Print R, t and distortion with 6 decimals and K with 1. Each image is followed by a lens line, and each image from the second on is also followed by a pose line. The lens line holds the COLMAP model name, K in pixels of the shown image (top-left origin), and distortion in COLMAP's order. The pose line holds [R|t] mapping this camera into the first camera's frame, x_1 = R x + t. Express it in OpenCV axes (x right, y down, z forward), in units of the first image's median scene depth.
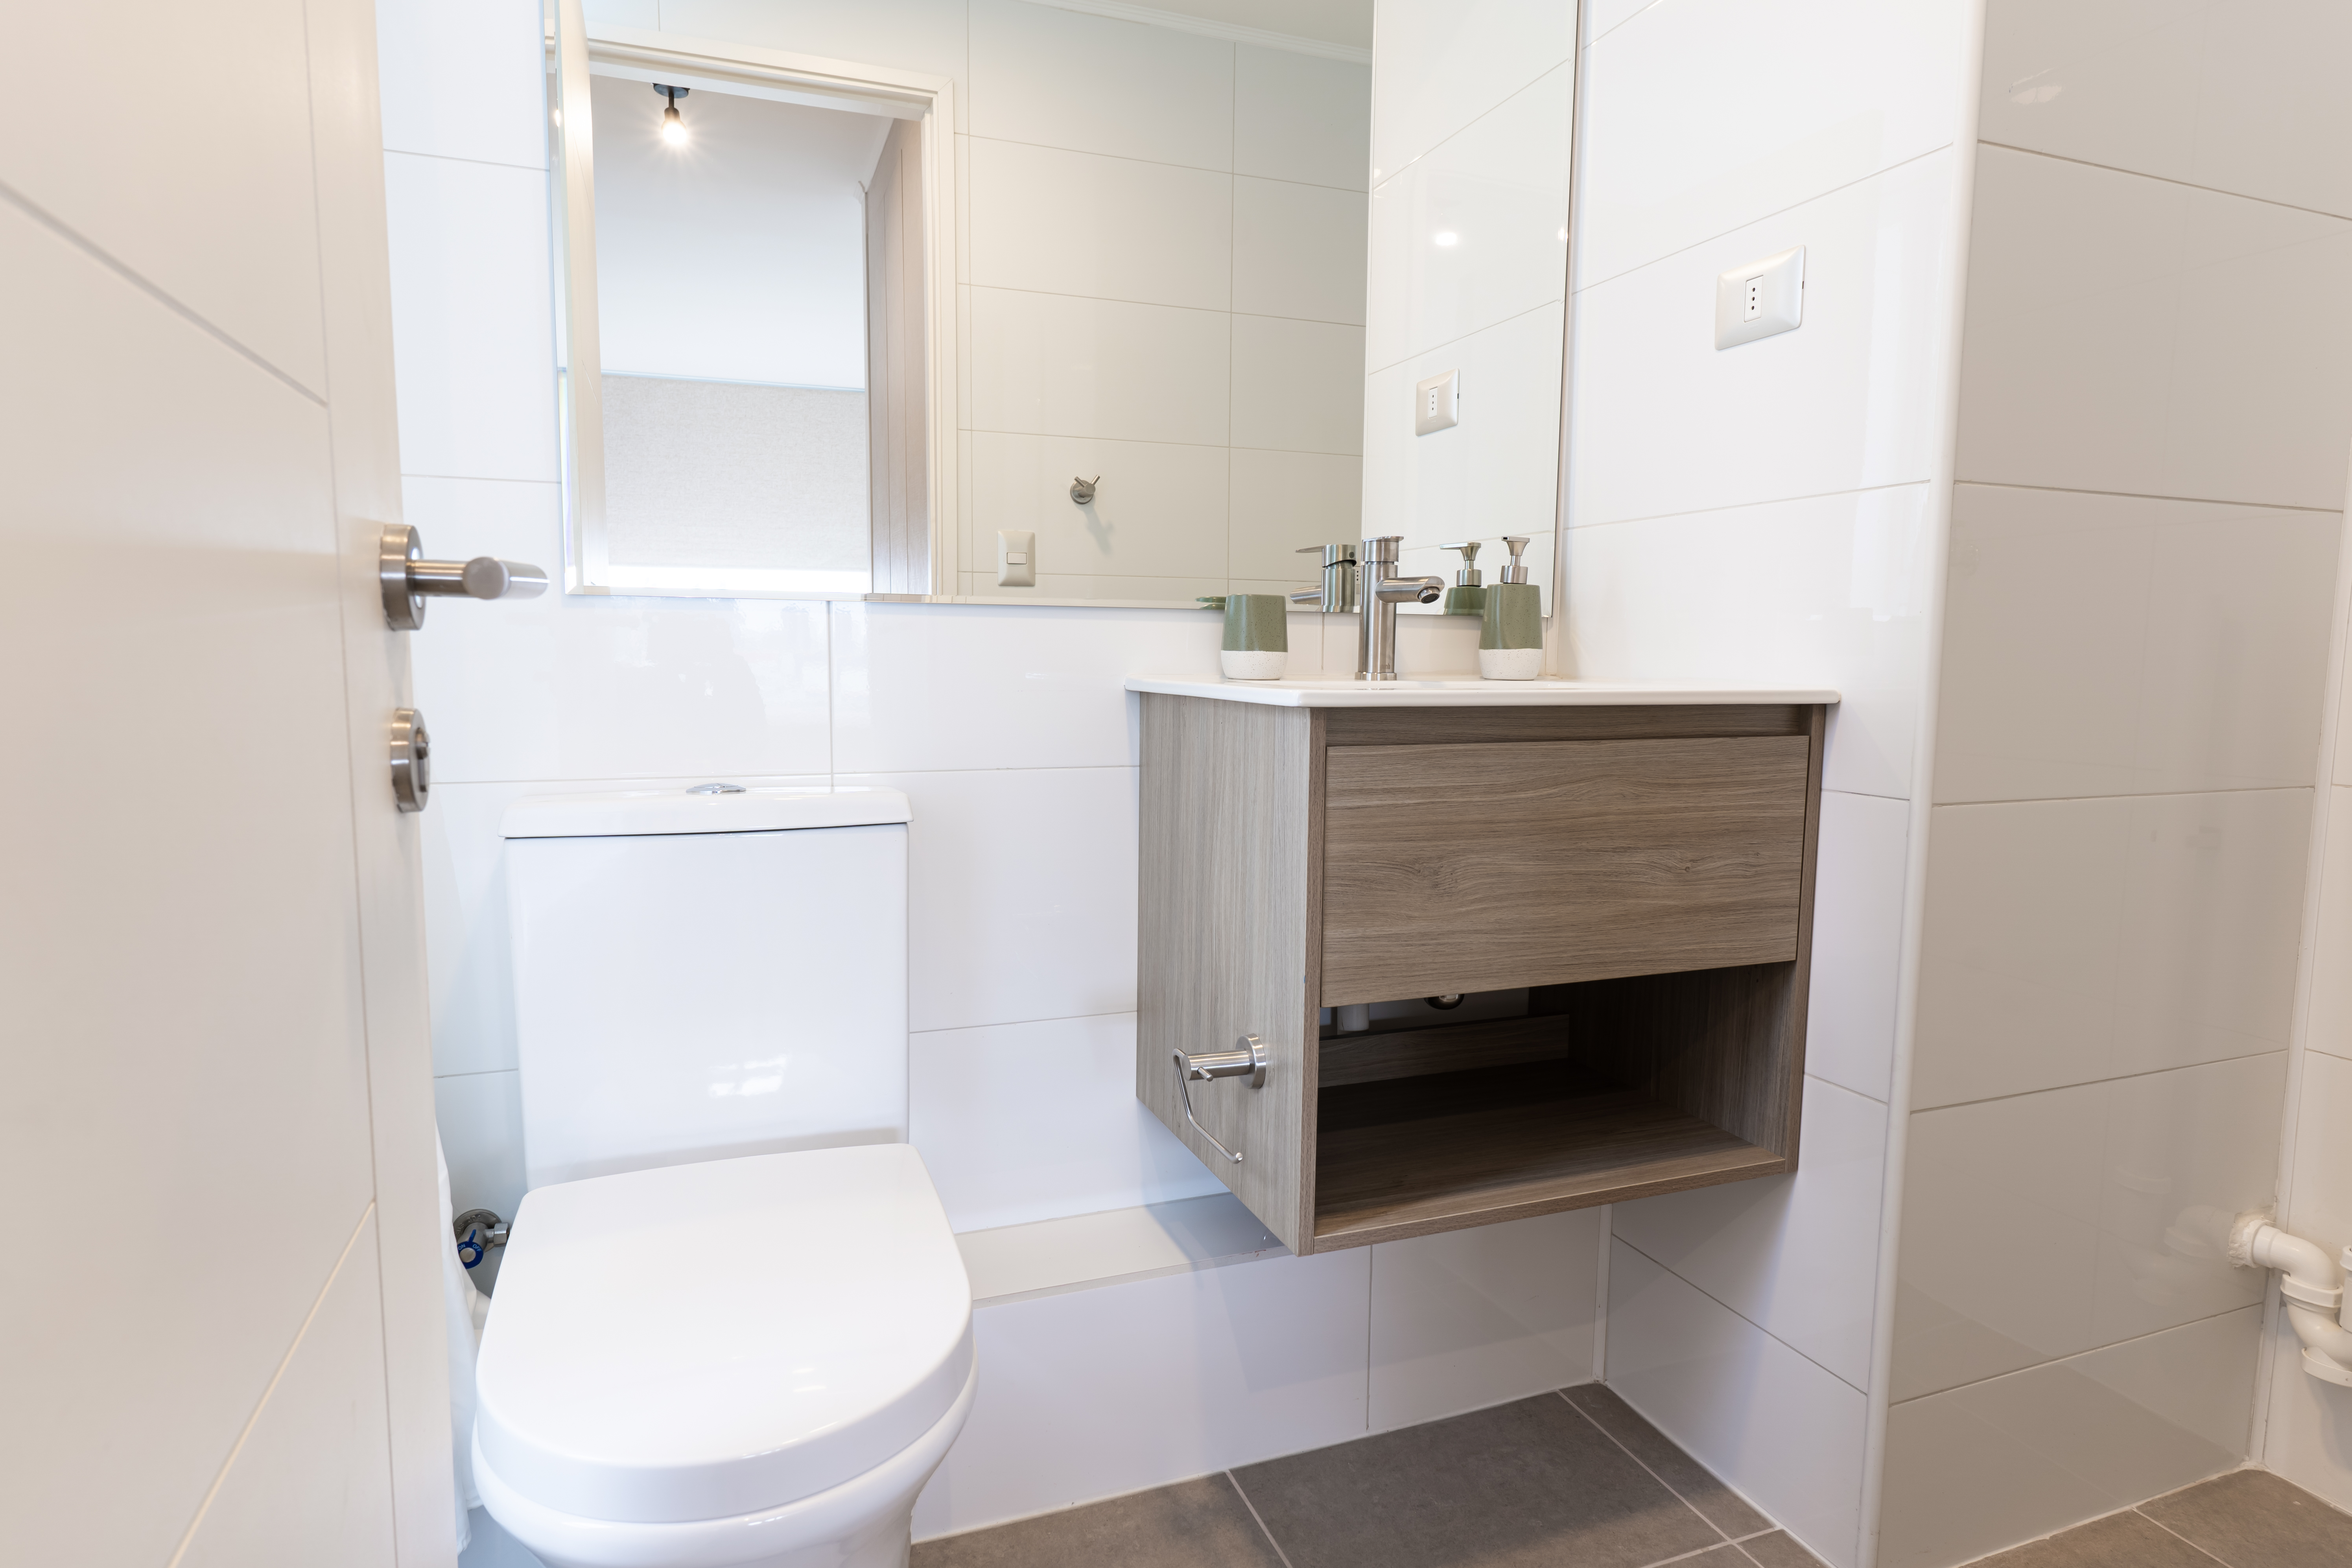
lens RADIAL K [[1298.2, 0, 1173.2], [0, 1298.2, 784.9], [0, 0, 1]] dist [0.019815, -0.000557]
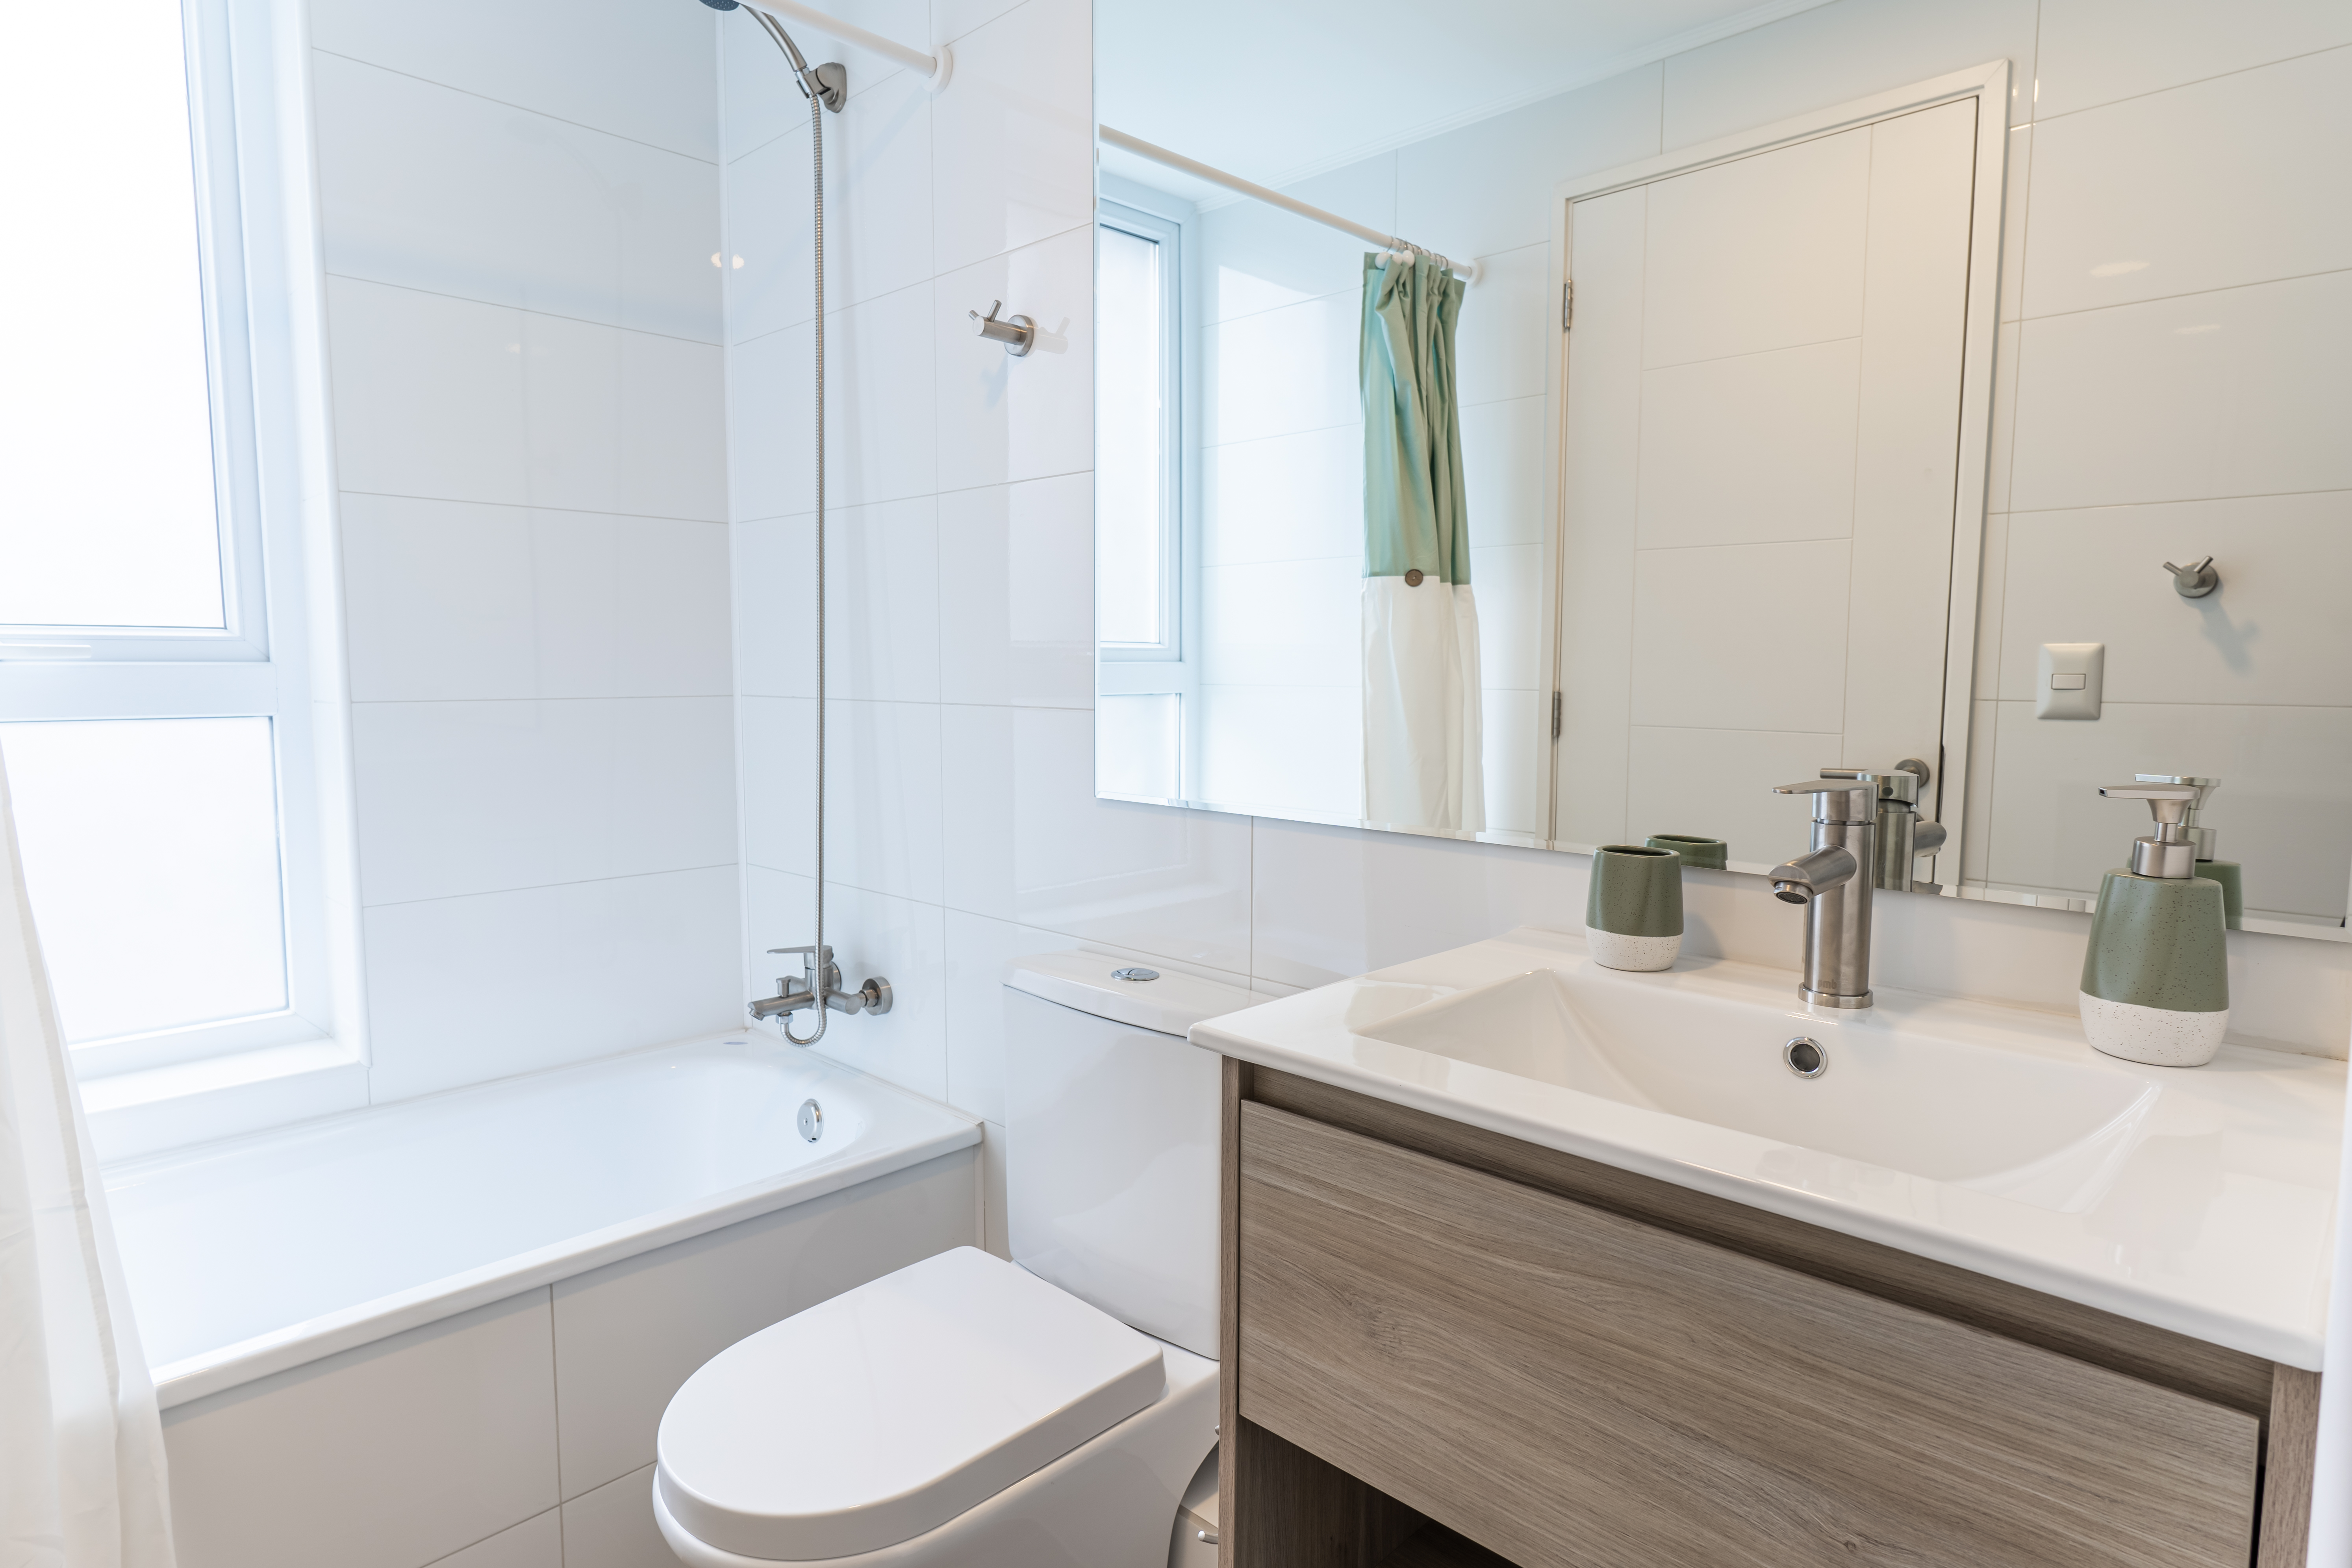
lens RADIAL K [[1298.2, 0, 1171.3], [0, 1298.2, 780.6], [0, 0, 1]] dist [0.019815, -0.000557]
pose [[0.418551, 0.075646, -0.905038, 0.761726], [-0.090642, 0.995029, 0.041248, -0.239137], [0.903659, 0.064770, 0.423327, 0.560202]]
